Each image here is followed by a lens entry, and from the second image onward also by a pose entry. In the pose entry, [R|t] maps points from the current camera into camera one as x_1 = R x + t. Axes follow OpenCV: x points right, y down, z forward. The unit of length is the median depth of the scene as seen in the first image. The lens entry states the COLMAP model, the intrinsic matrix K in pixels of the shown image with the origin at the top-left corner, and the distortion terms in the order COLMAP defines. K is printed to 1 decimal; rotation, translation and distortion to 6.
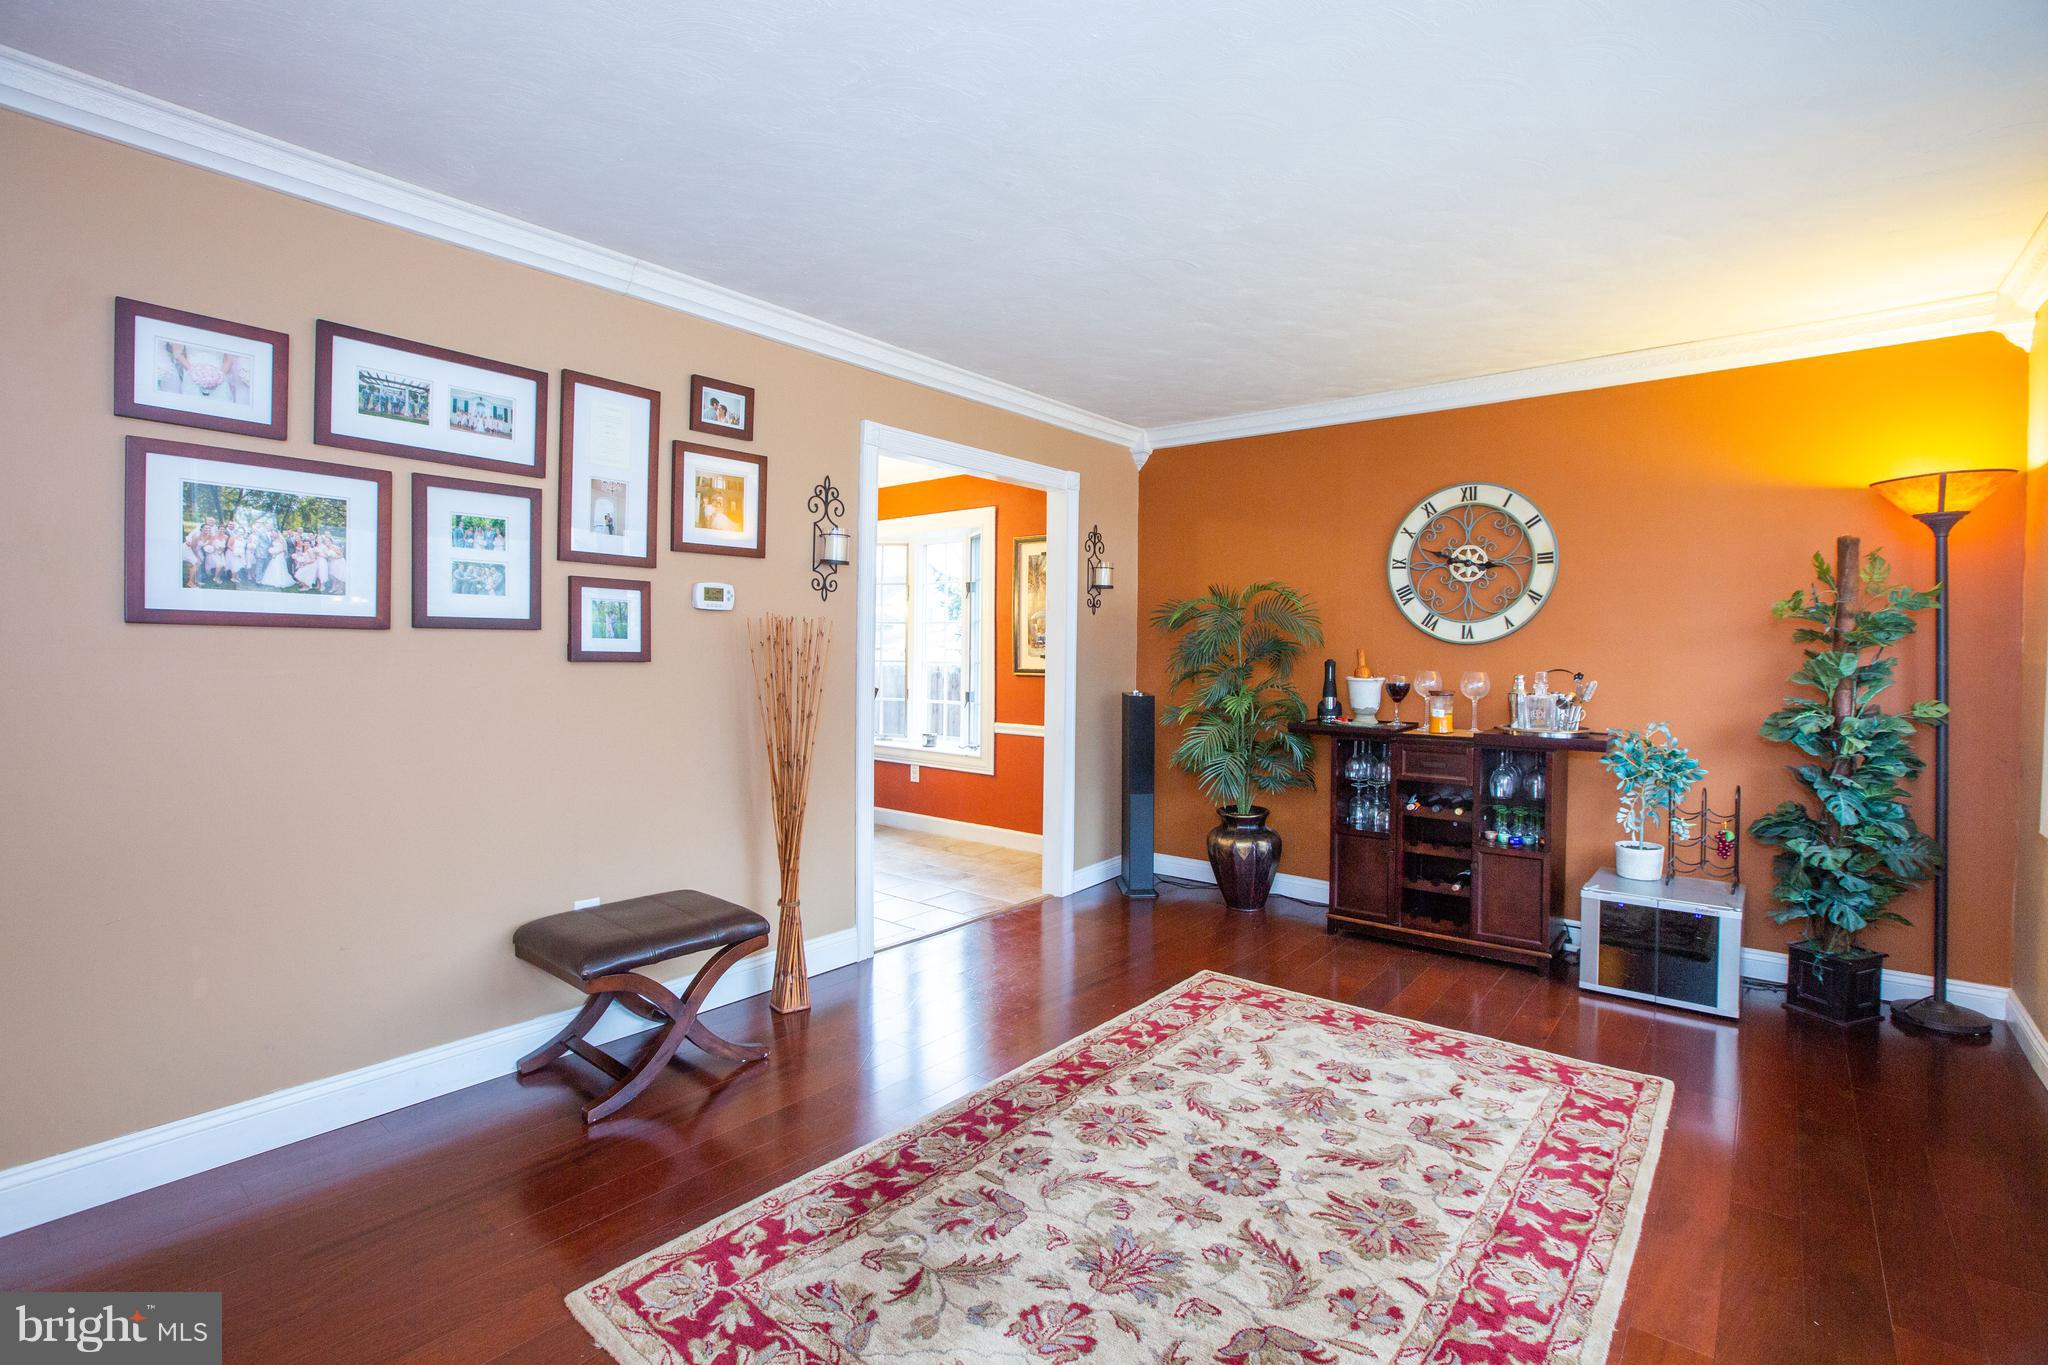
lens RADIAL K [[926.1, 0, 1017.2], [0, 926.1, 668.2], [0, 0, 1]] dist [-0.058306, 0.025211]
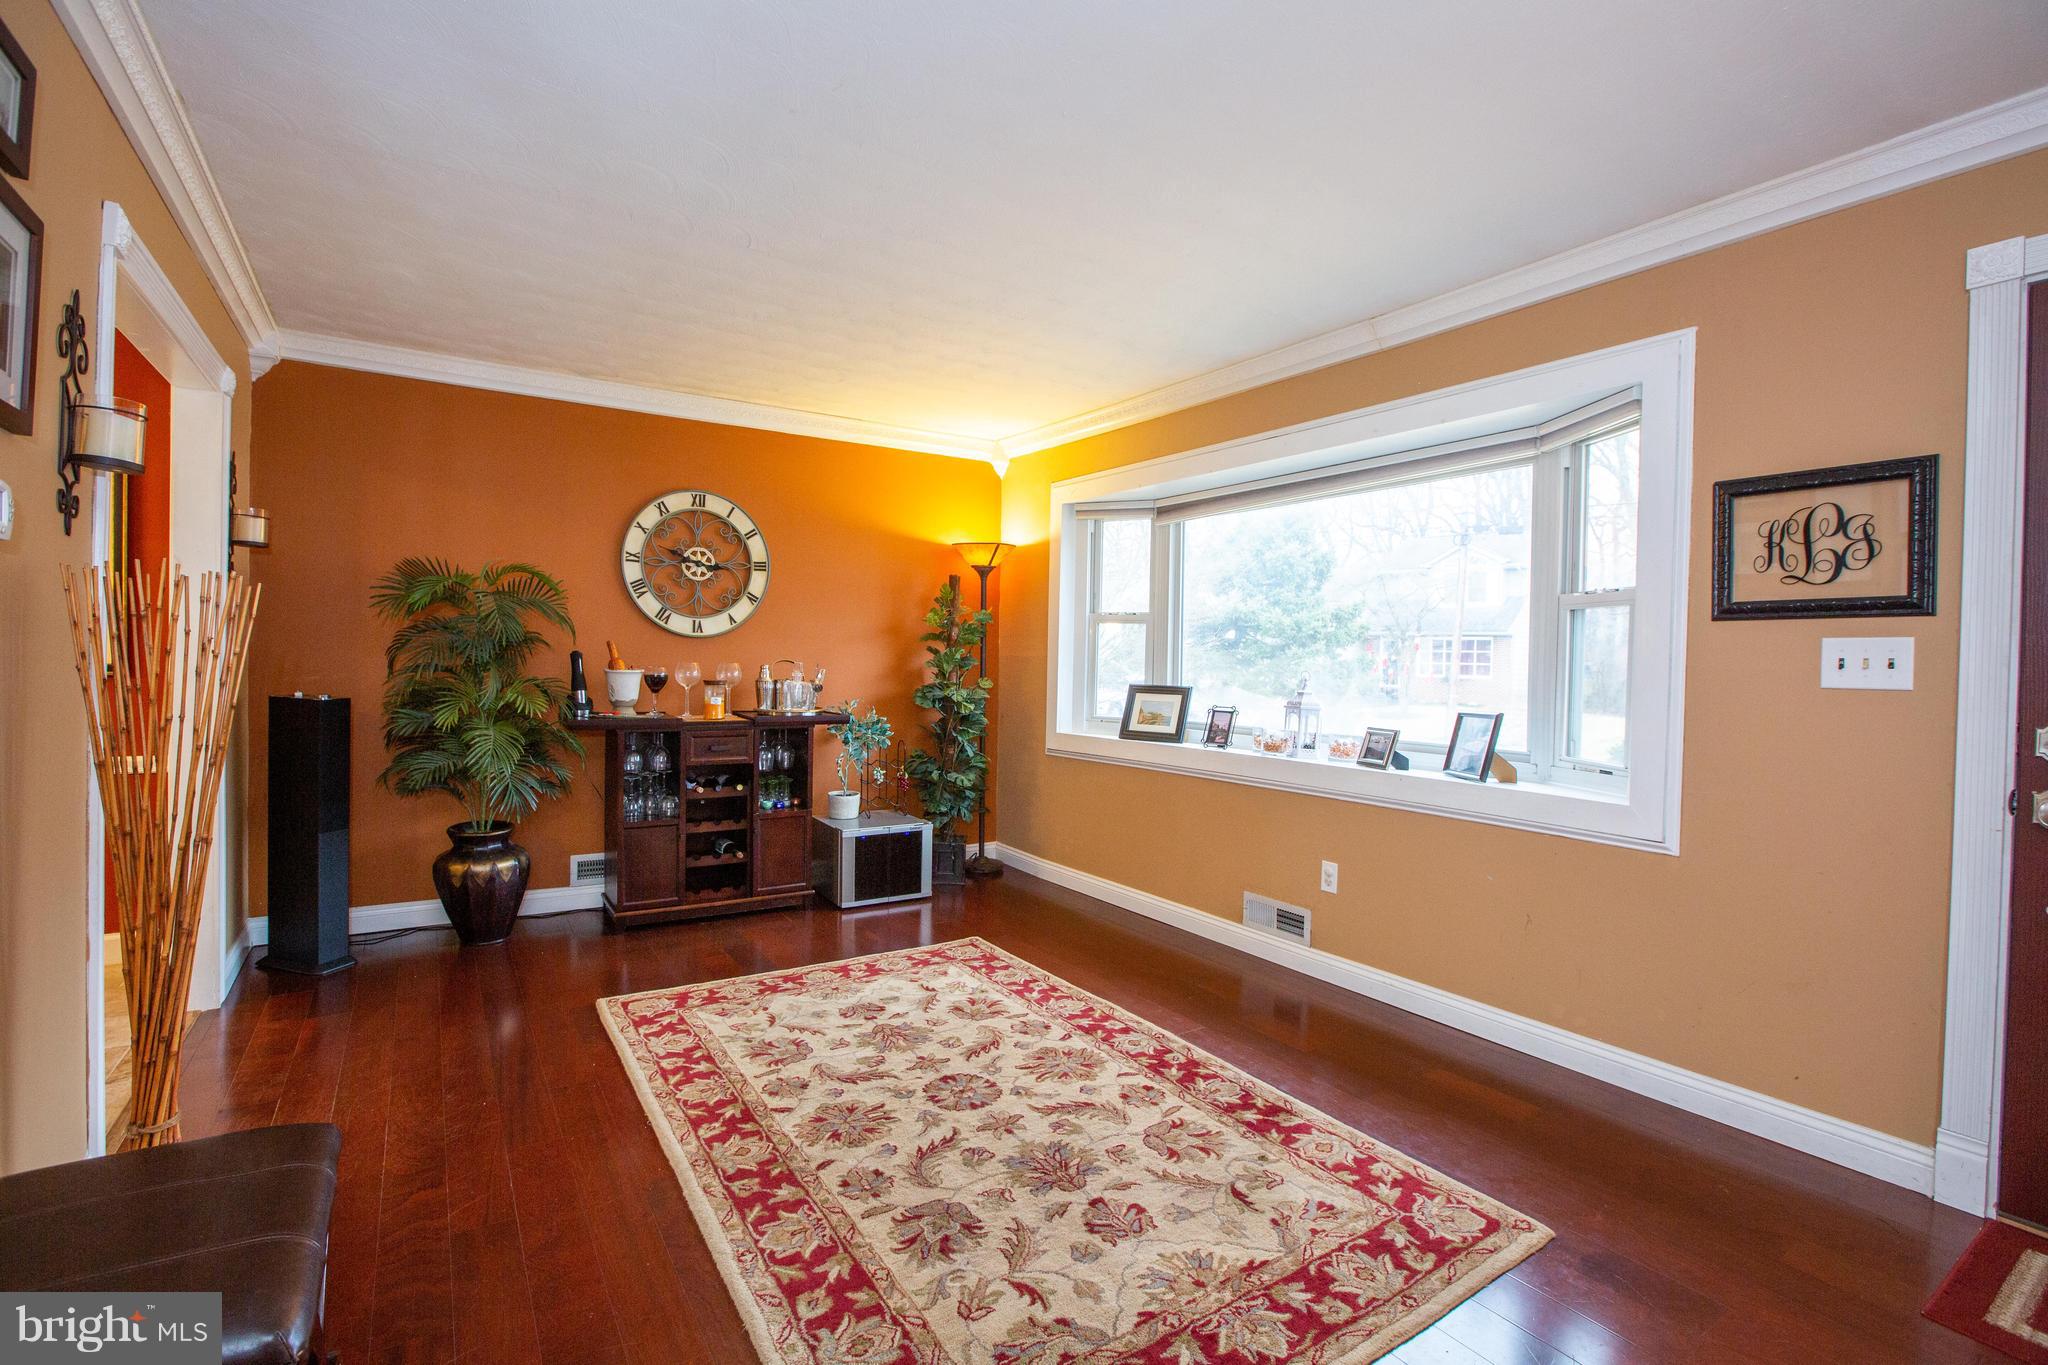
lens RADIAL K [[926.1, 0, 1017.2], [0, 926.1, 668.2], [0, 0, 1]] dist [-0.058306, 0.025211]
pose [[0.302069, -0.012286, 0.953207, -0.602657], [0.002110, 0.999923, 0.012220, -0.003106], [-0.953284, -0.001680, 0.302072, 0.410795]]
